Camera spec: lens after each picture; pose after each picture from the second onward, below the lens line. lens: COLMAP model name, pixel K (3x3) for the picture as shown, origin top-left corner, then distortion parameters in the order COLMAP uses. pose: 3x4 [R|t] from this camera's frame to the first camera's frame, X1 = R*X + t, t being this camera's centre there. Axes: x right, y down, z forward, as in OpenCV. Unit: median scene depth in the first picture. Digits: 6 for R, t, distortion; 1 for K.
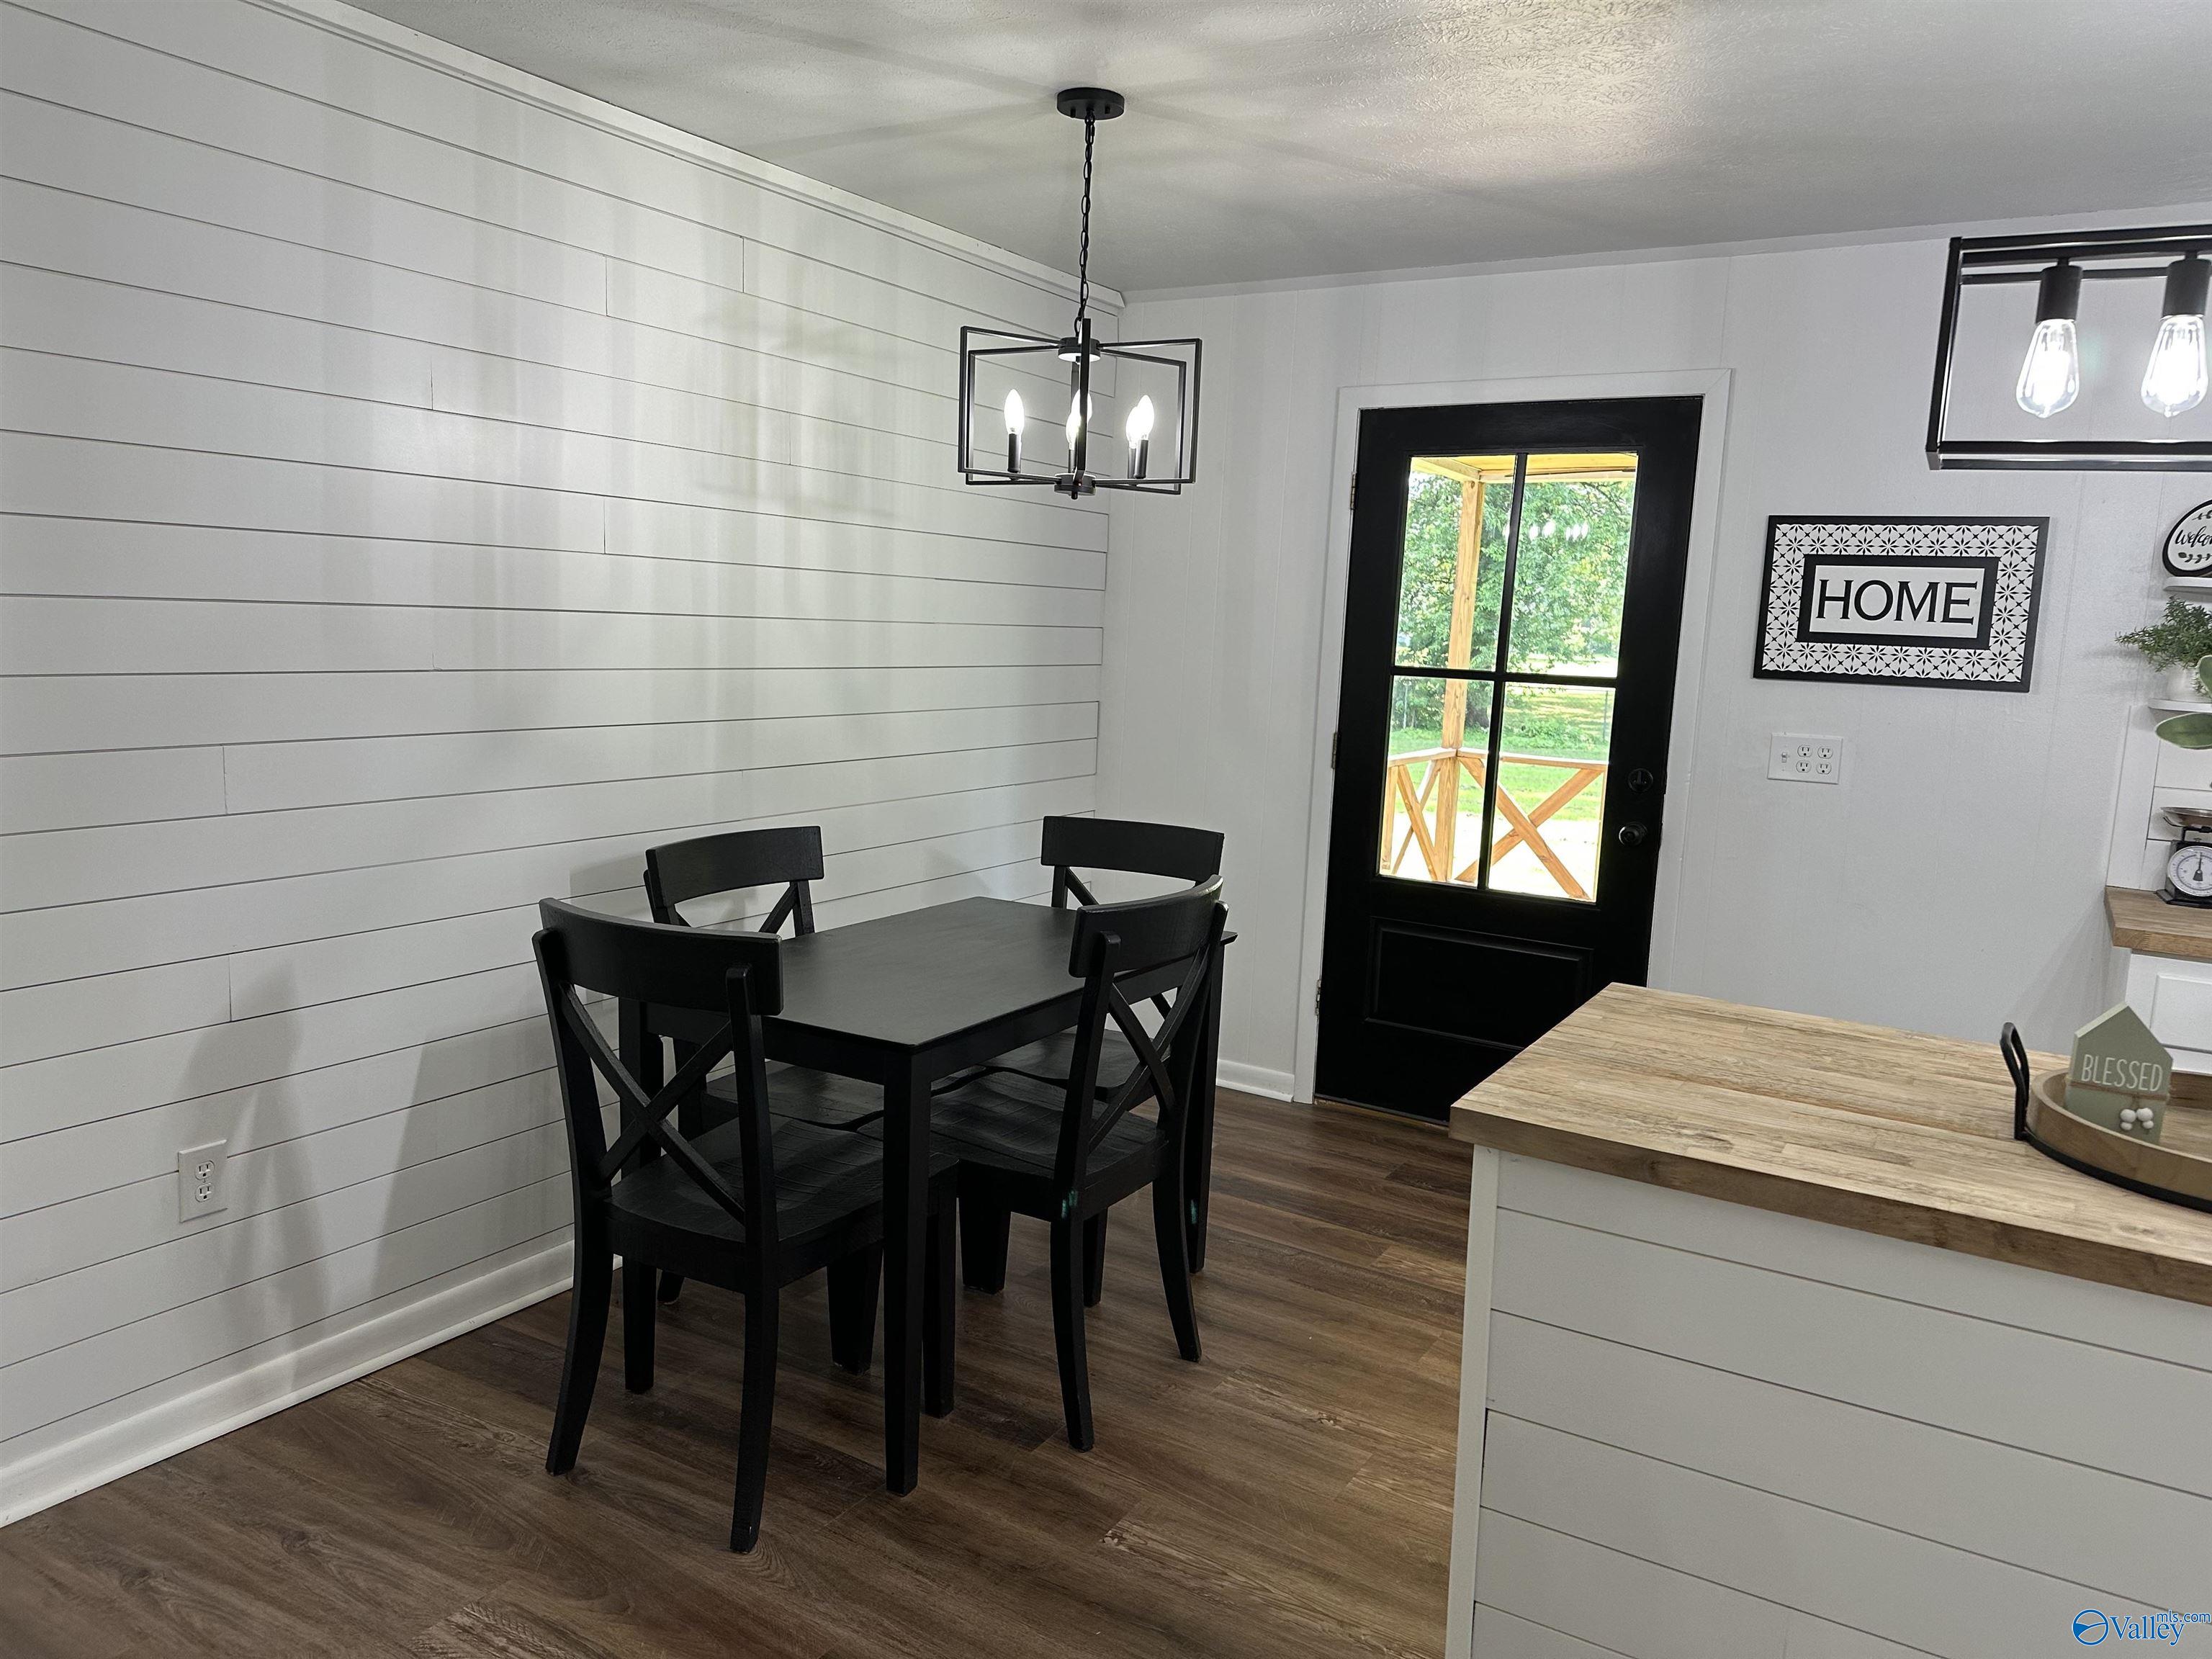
lens RADIAL K [[1560.2, 0, 1098.5], [0, 1560.2, 810.9], [0, 0, 1]] dist [0.000845, -0.003449]
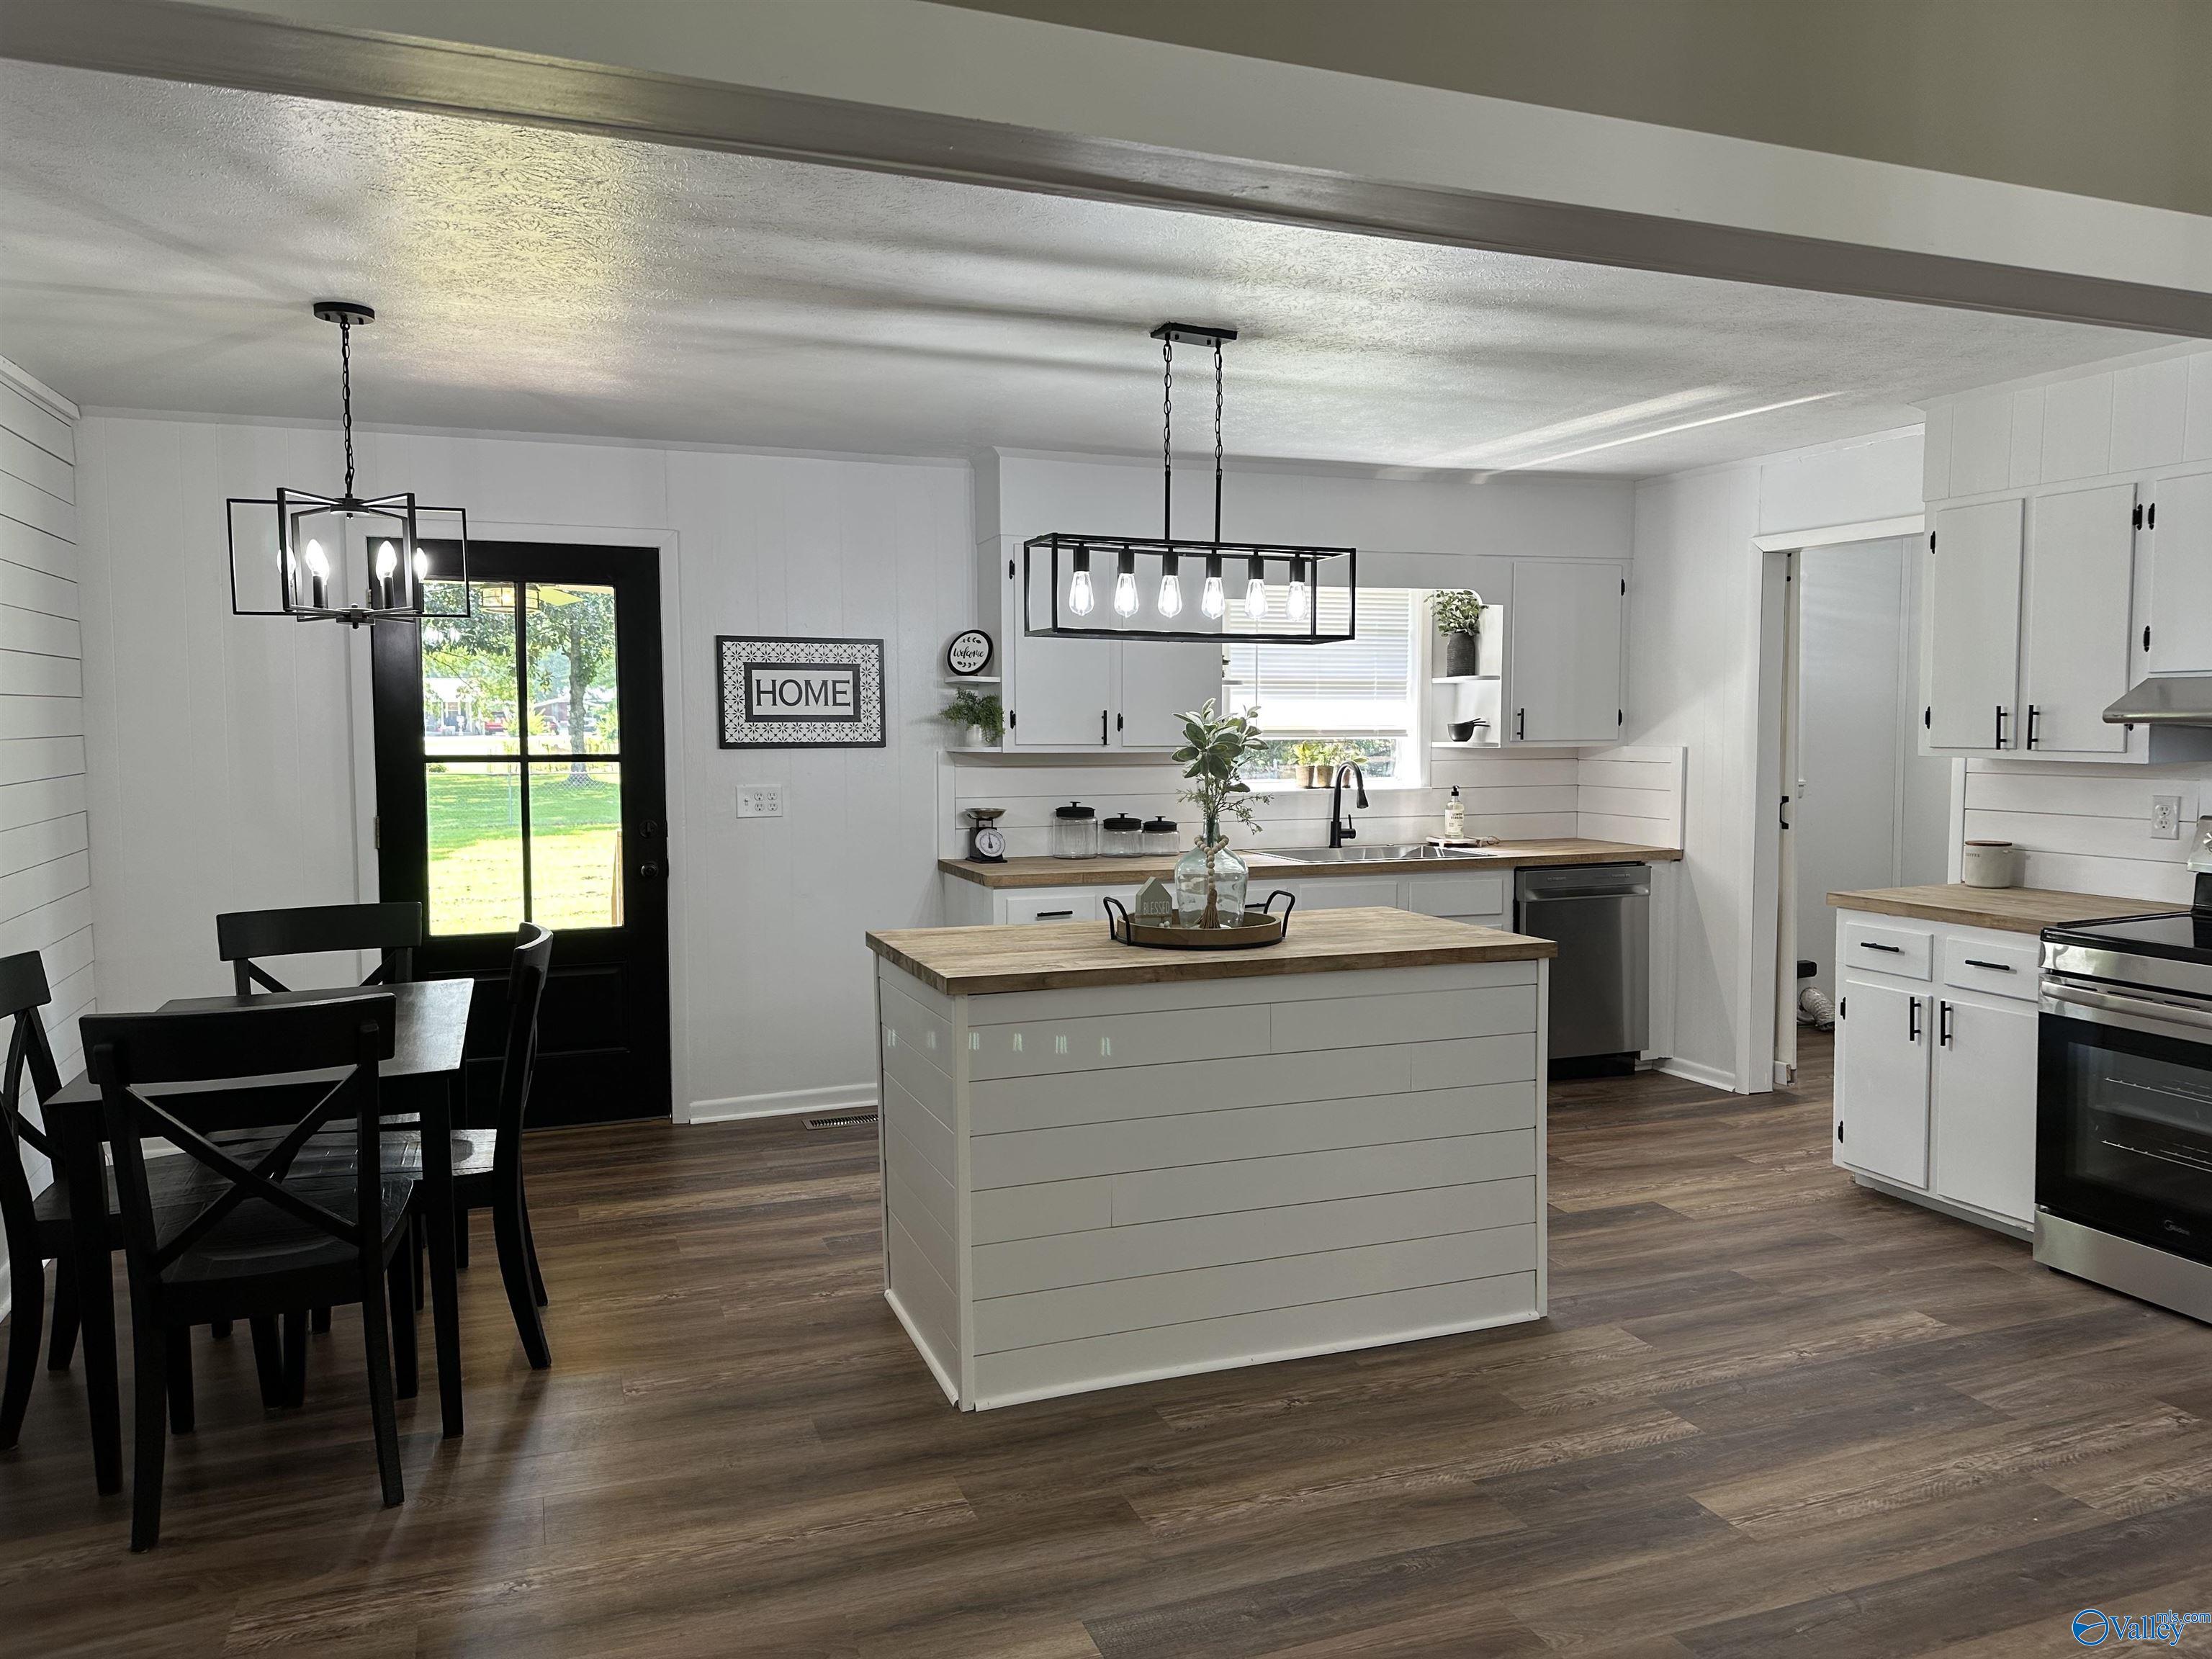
lens RADIAL K [[1531.8, 0, 1106.0], [0, 1531.8, 829.5], [0, 0, 1]] dist [0.131202, -0.217114]
pose [[0.608255, -0.103273, 0.786995, -0.510335], [0.128380, 0.991245, 0.030852, -0.011153], [-0.783291, 0.082268, 0.616188, -0.146181]]
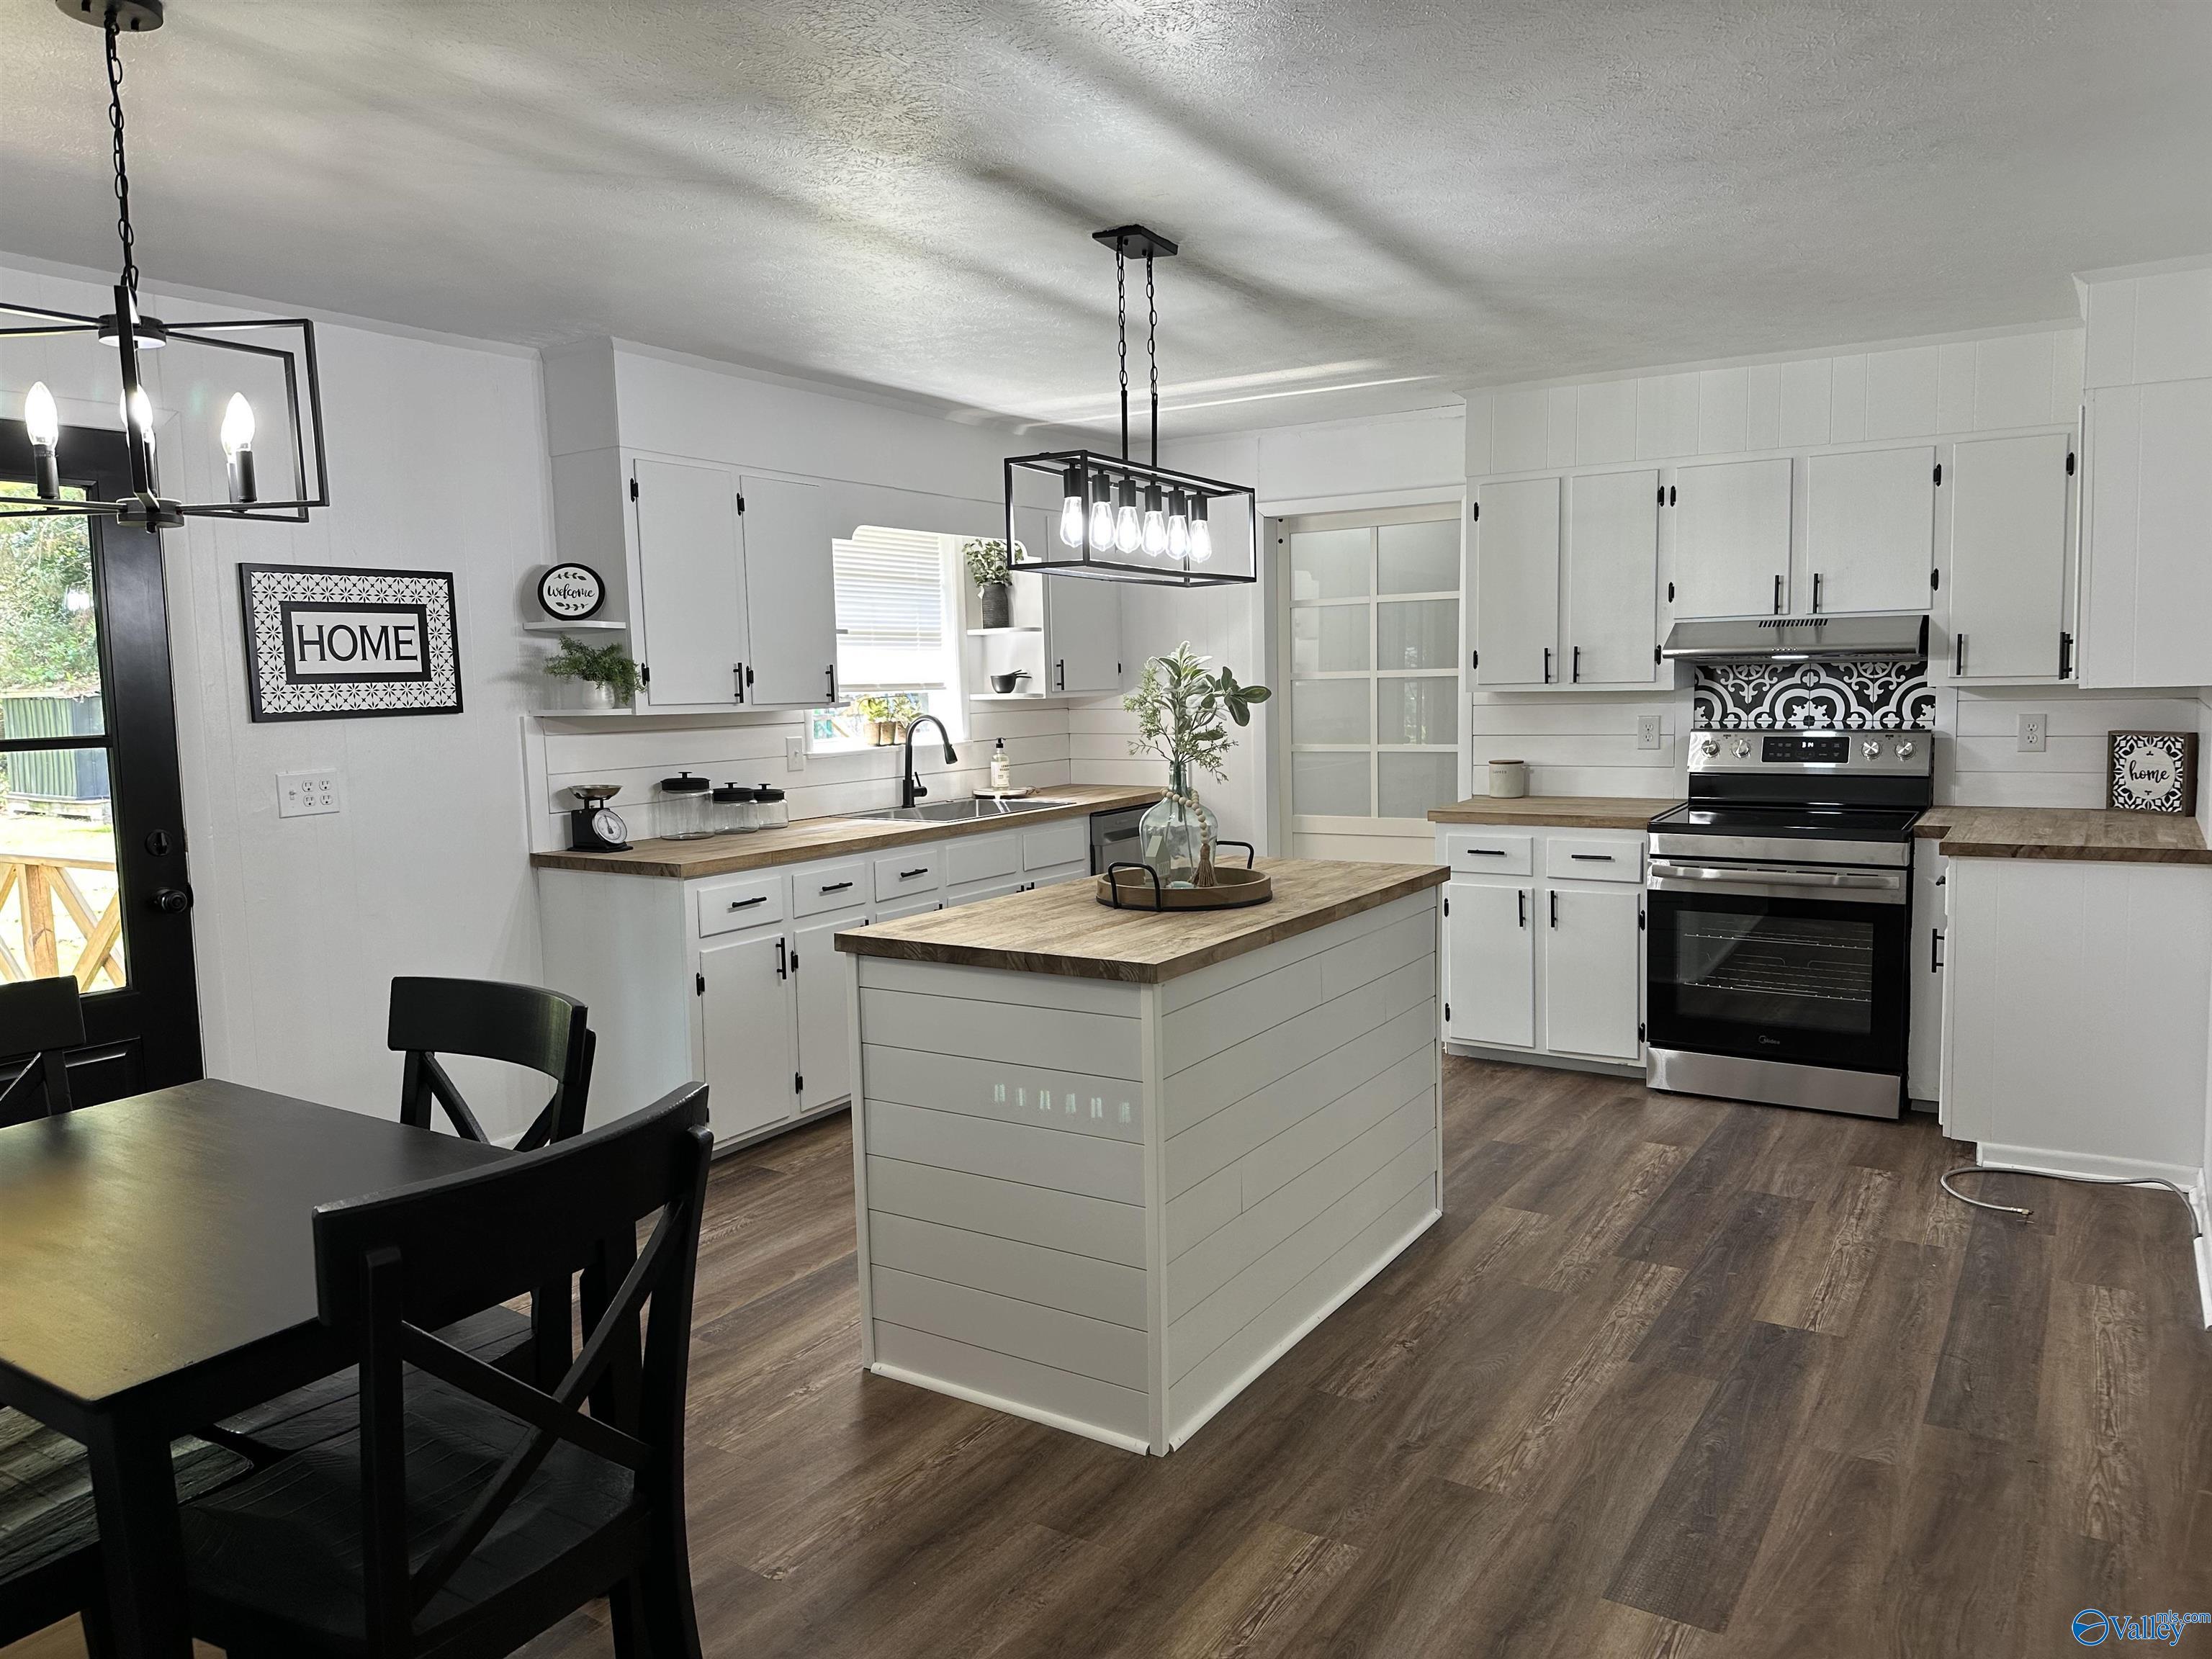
lens RADIAL K [[1531.2, 0, 1106.0], [0, 1531.2, 829.5], [0, 0, 1]] dist [0.073117, -0.127448]
pose [[0.017770, -0.148375, 0.988771, -0.610526], [0.146388, 0.978657, 0.144226, -0.085768], [-0.989068, 0.142181, 0.039111, 0.446357]]
